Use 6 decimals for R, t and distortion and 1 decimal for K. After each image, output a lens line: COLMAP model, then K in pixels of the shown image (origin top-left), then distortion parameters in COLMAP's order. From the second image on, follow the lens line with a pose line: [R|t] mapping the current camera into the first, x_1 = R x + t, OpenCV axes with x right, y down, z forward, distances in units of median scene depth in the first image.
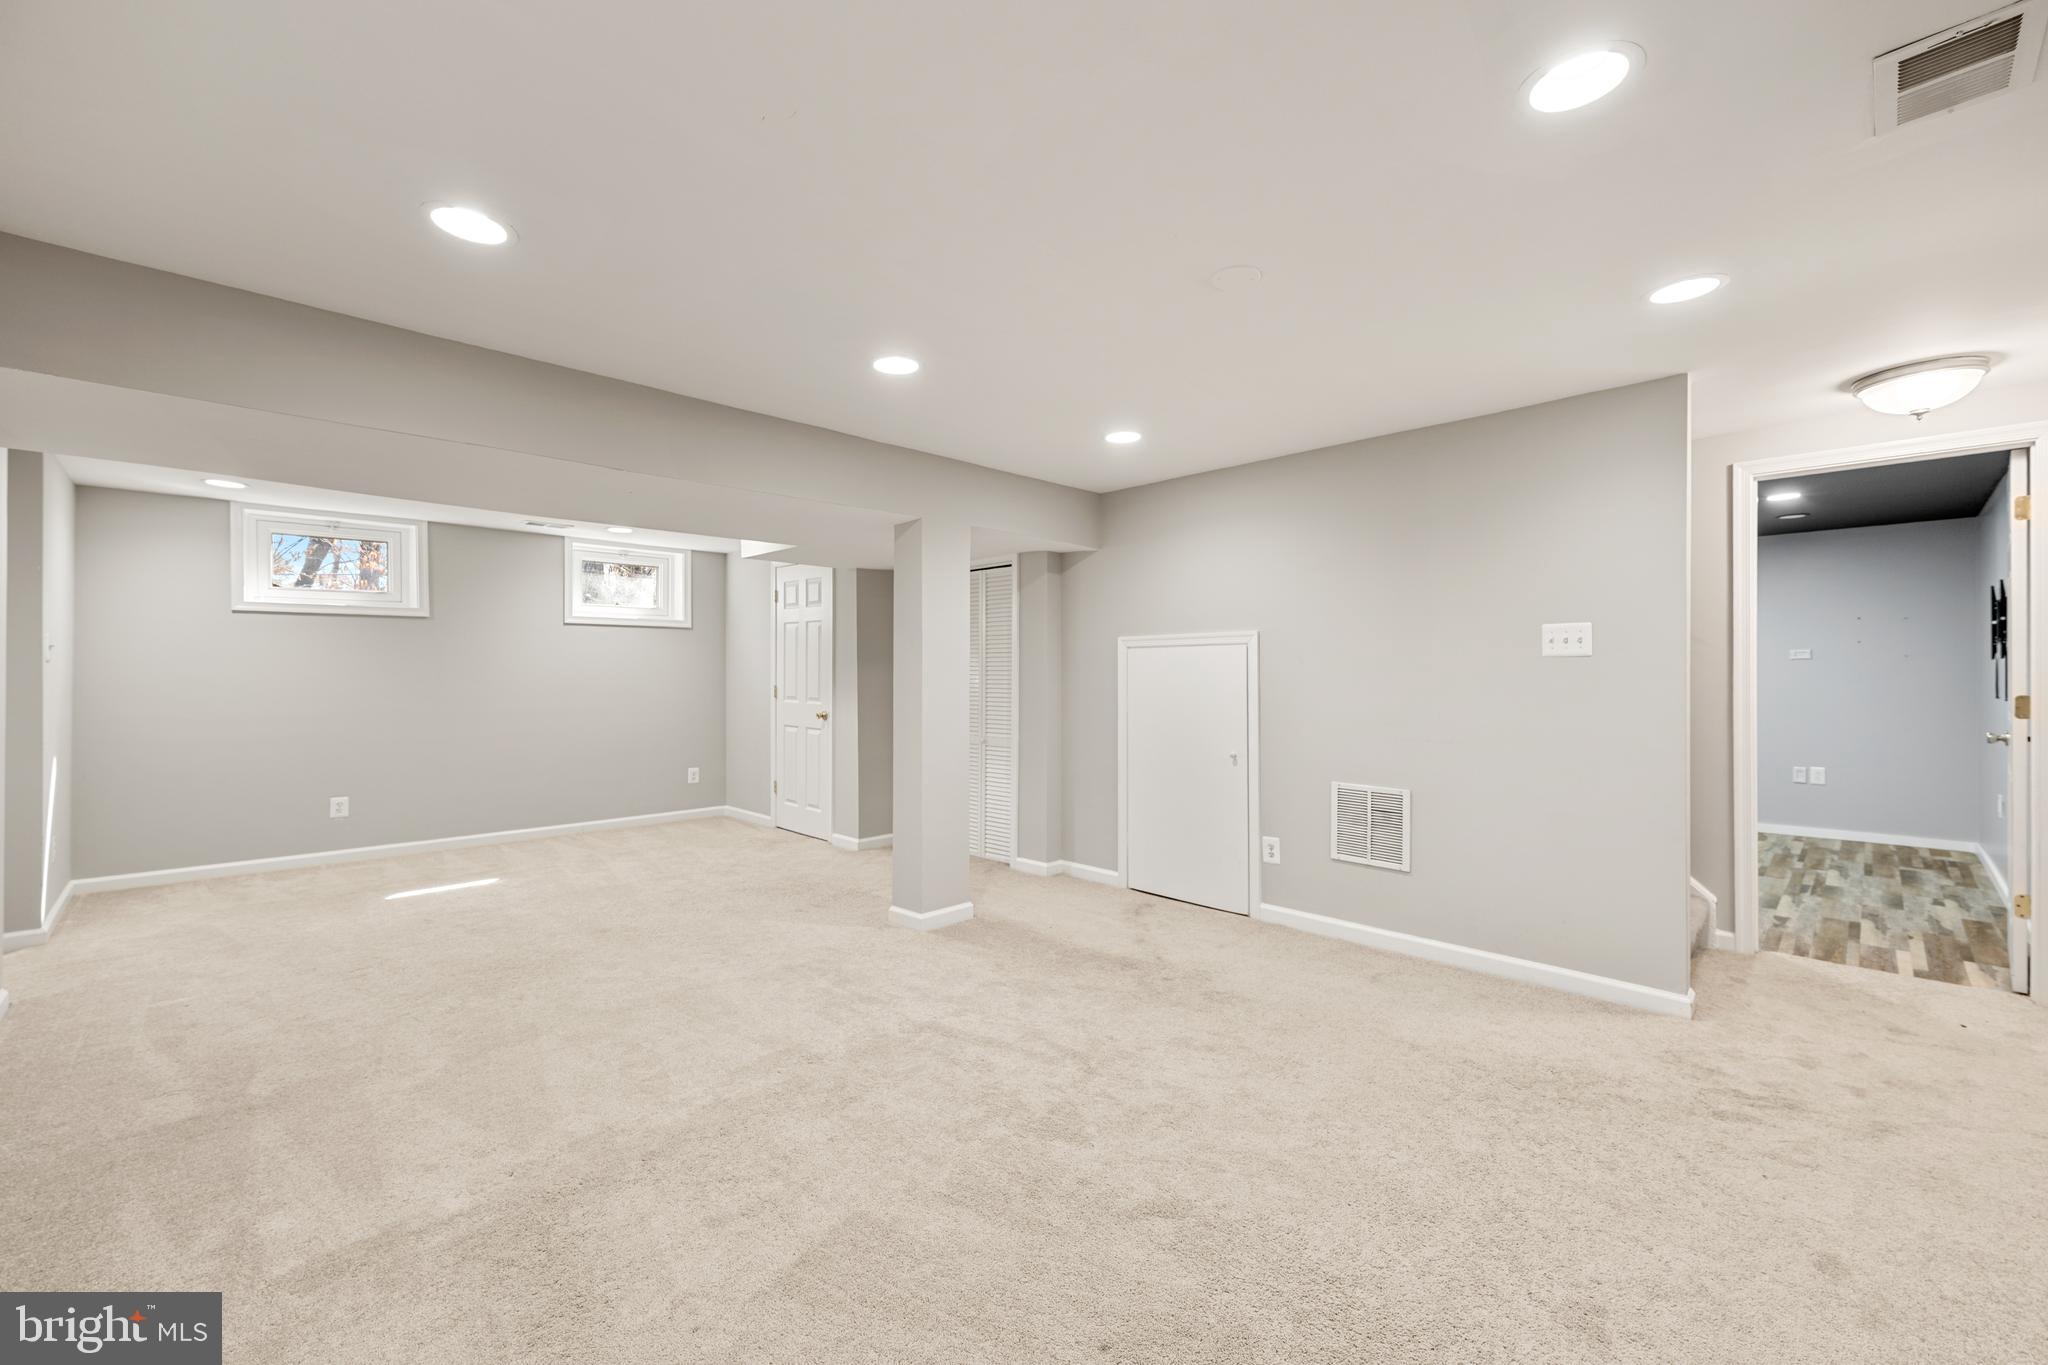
lens RADIAL K [[817.7, 0, 1026.8], [0, 817.7, 683.1], [0, 0, 1]] dist [0.002099, -0.000334]
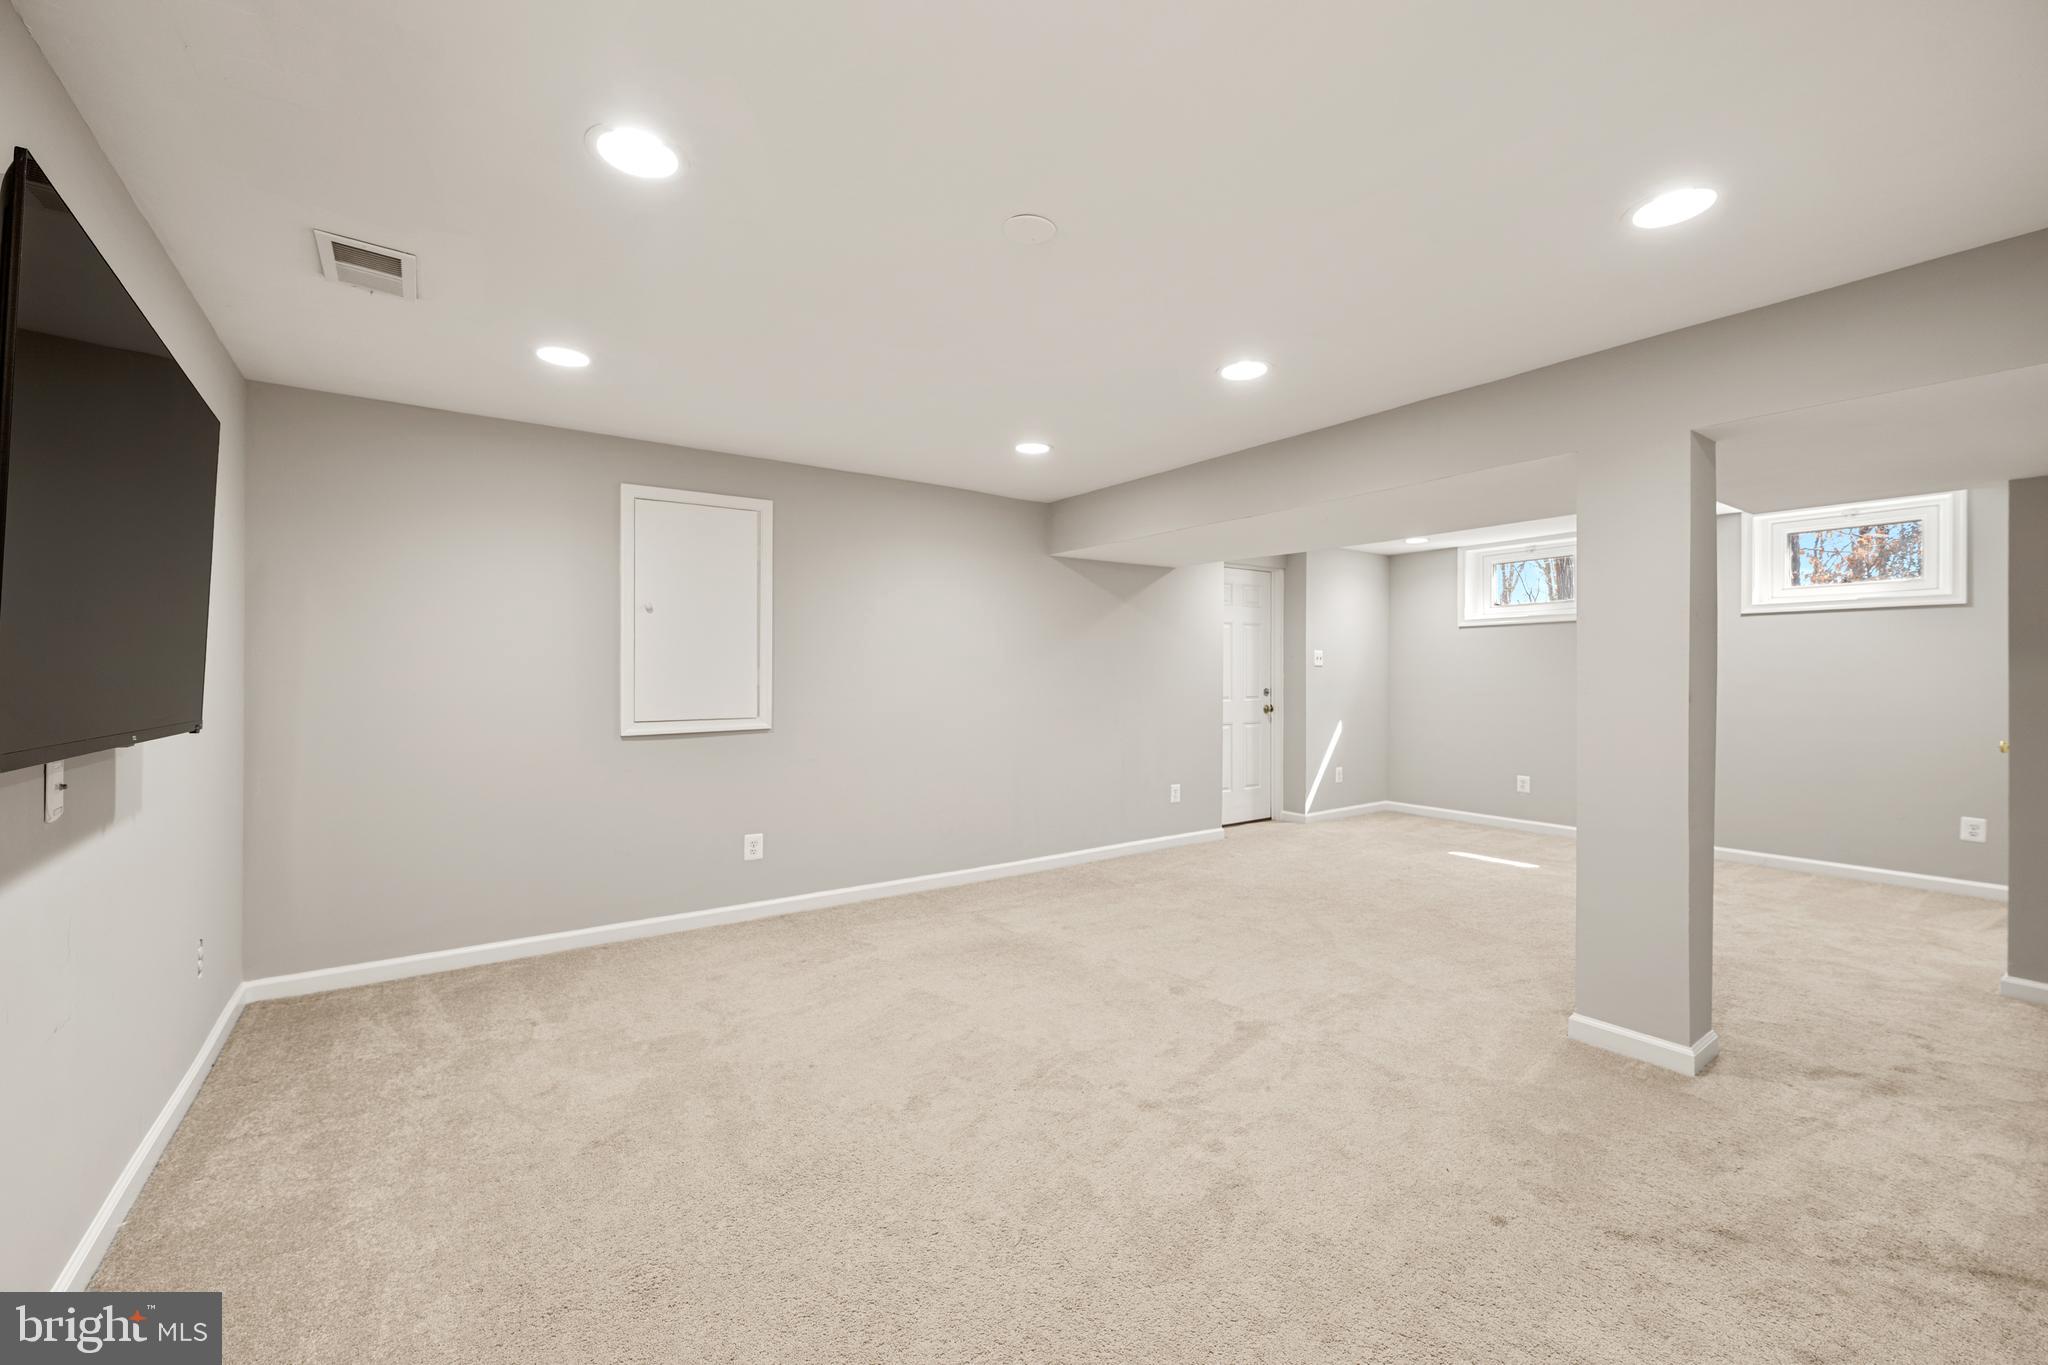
lens RADIAL K [[817.7, 0, 1026.6], [0, 817.7, 671.1], [0, 0, 1]] dist [0.002099, -0.000334]
pose [[-0.150078, -0.002657, -0.988671, 0.512636], [-0.011842, 0.999929, -0.000890, -0.005264], [0.988603, 0.011574, -0.150099, 0.506508]]
